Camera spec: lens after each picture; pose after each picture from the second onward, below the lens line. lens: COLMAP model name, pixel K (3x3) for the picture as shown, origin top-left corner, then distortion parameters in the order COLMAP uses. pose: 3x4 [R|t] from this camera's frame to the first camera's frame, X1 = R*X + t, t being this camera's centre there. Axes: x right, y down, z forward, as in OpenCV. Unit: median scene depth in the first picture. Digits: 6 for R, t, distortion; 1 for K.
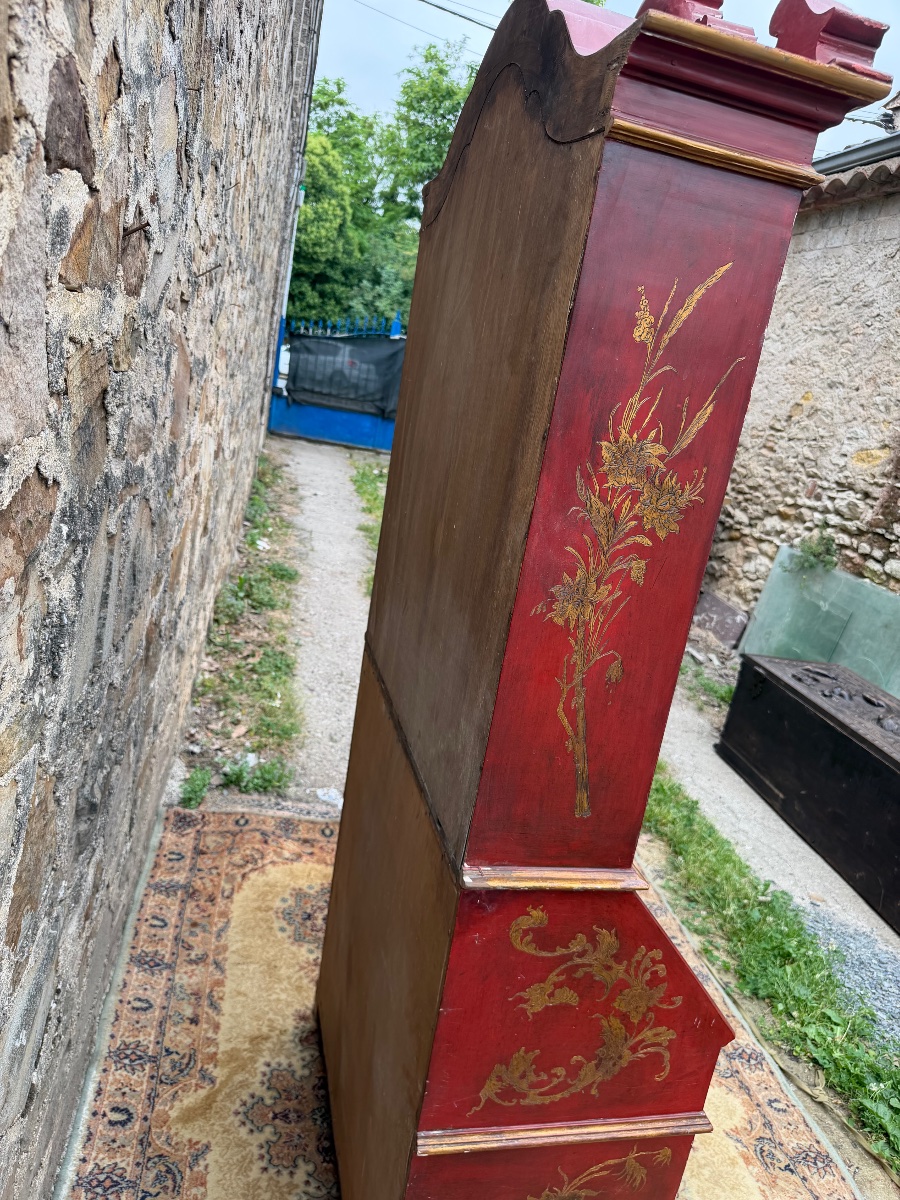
lens RADIAL K [[834.2, 0, 450.2], [0, 834.2, 590.2], [0, 0, 1]] dist [0.038293, -0.052767]
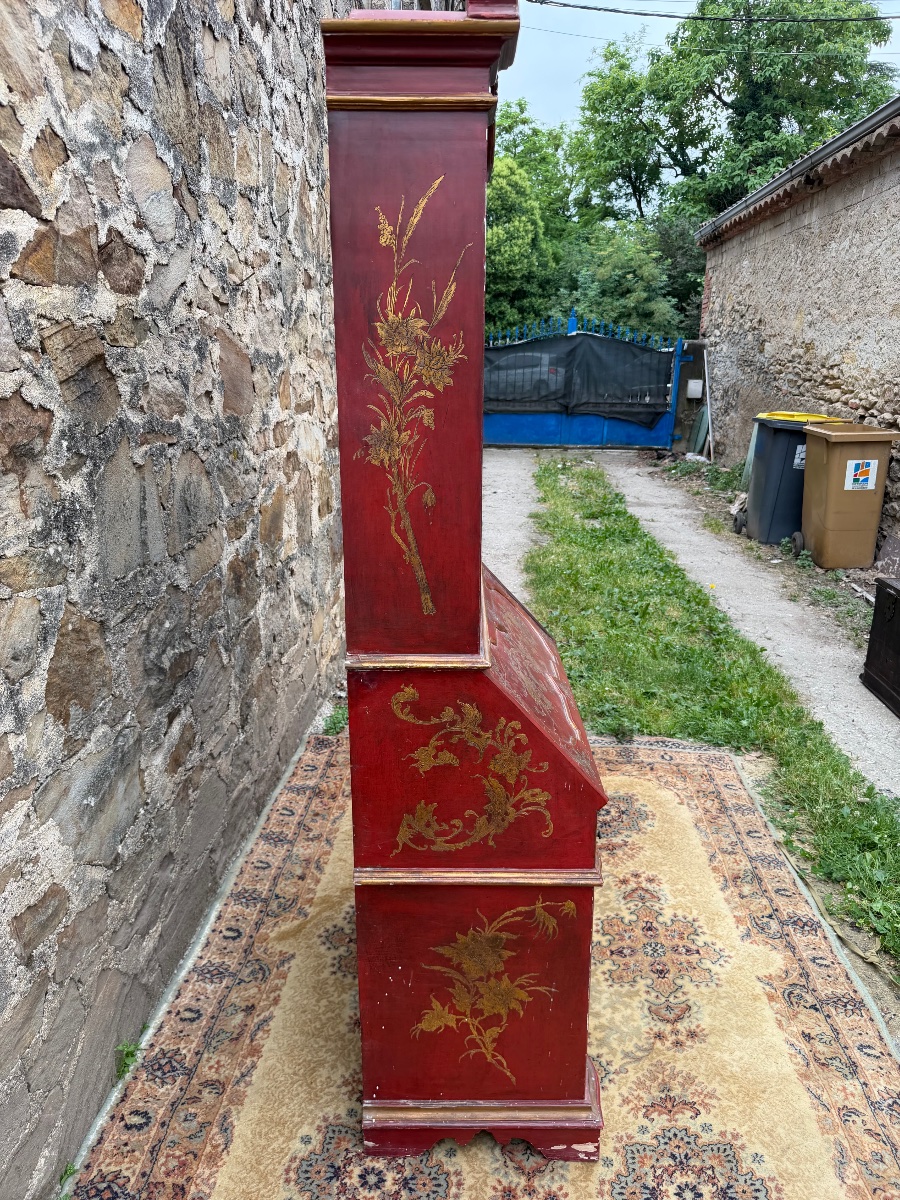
lens RADIAL K [[834.2, 0, 460.4], [0, 834.2, 583.1], [0, 0, 1]] dist [0.038293, -0.052767]
pose [[0.960402, -0.098183, -0.260747, 0.293038], [0.093174, 0.995150, -0.031531, 0.142619], [0.262578, 0.005987, 0.964892, -0.140457]]
